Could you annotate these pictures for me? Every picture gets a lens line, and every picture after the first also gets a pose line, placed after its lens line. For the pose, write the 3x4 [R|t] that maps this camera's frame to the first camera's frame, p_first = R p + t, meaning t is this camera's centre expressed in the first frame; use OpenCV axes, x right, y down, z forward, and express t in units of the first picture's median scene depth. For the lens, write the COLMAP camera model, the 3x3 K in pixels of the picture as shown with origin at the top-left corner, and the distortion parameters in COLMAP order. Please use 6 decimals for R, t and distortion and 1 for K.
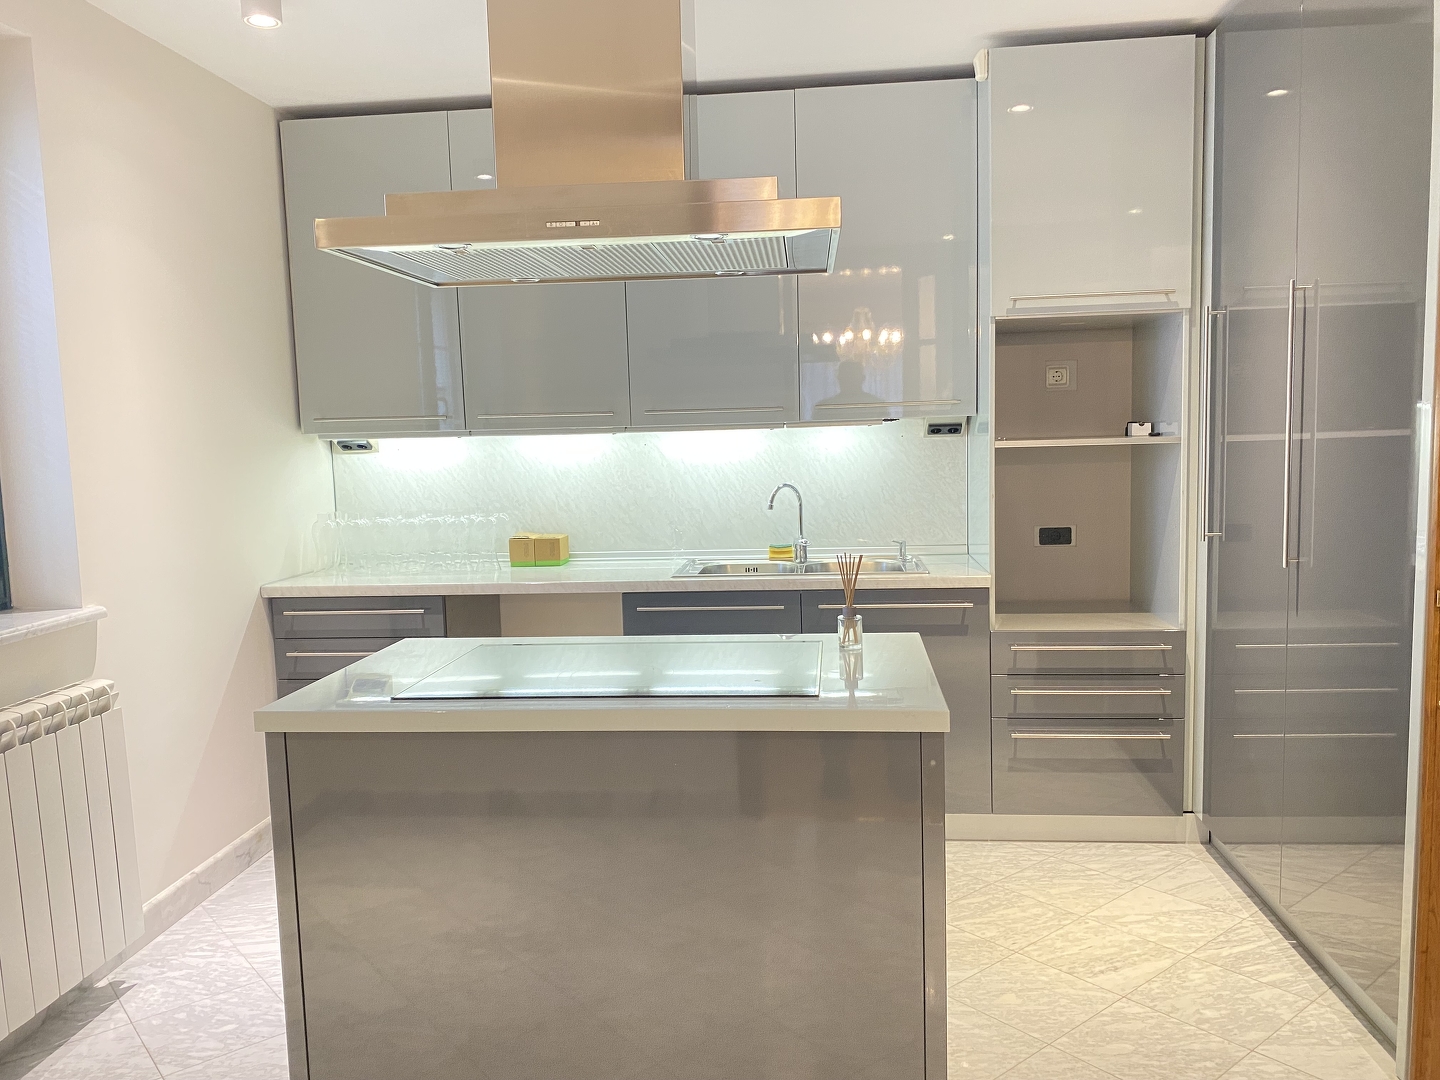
lens RADIAL K [[1106.8, 0, 714.8], [0, 1106.8, 547.3], [0, 0, 1]] dist [0.047228, -0.035734]
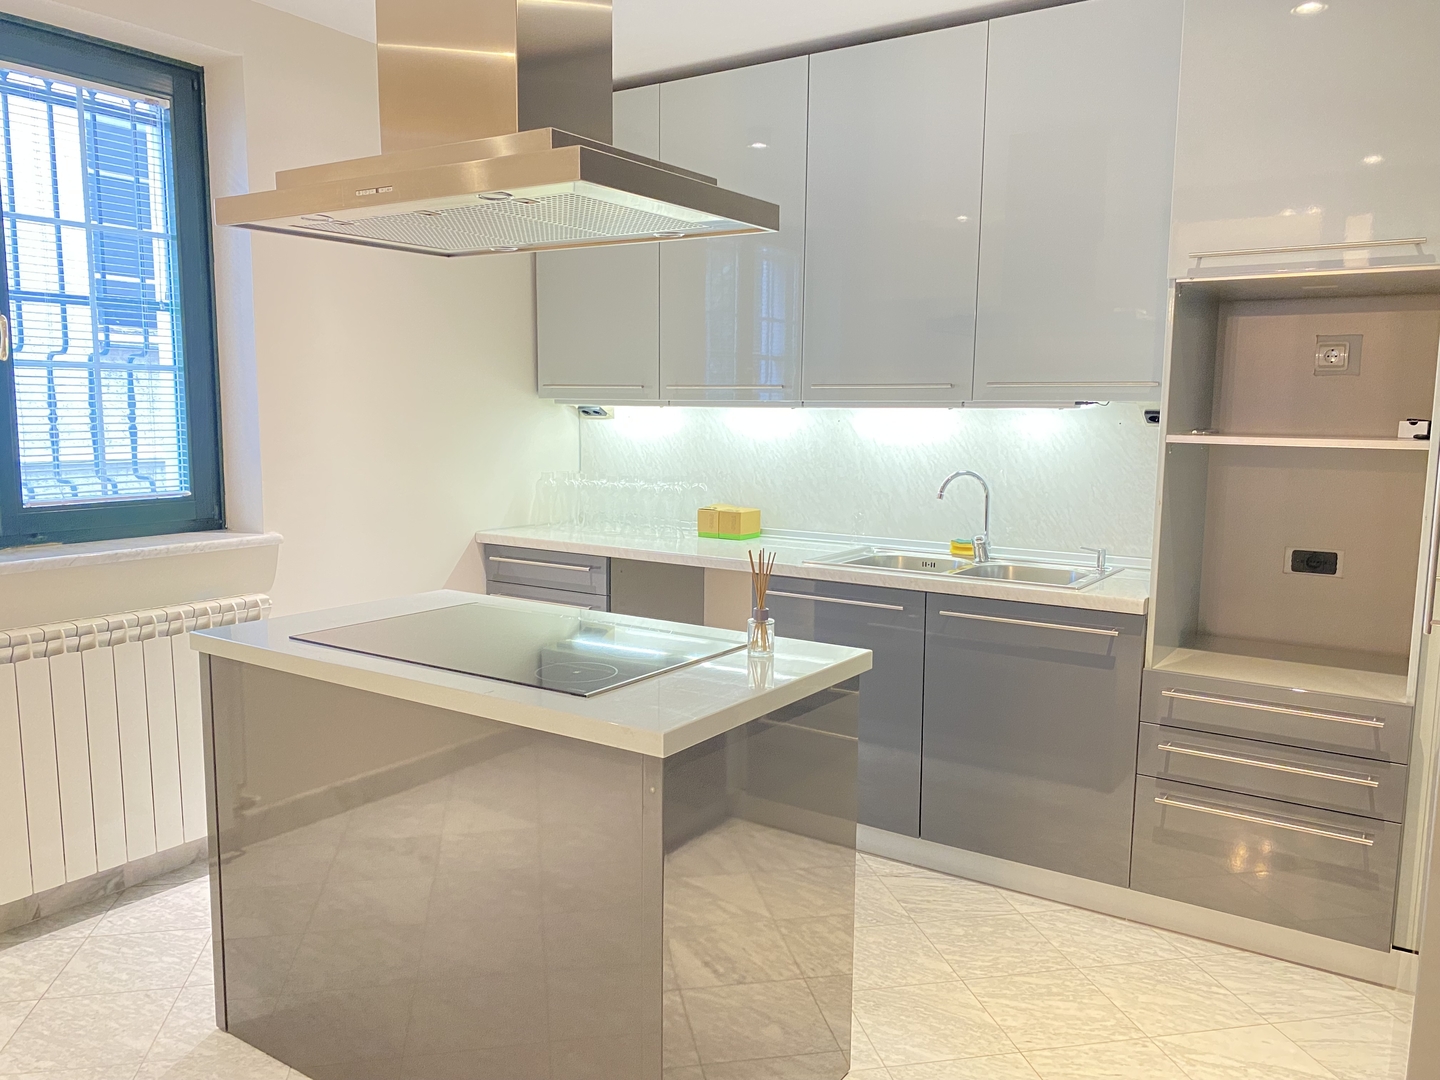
lens RADIAL K [[1106.8, 0, 712.4], [0, 1106.8, 547.7], [0, 0, 1]] dist [0.047228, -0.035734]
pose [[0.880696, 0.096904, -0.463665, 0.297672], [-0.085941, 0.995294, 0.044776, -0.018756], [0.465821, 0.000414, 0.884879, 0.114134]]
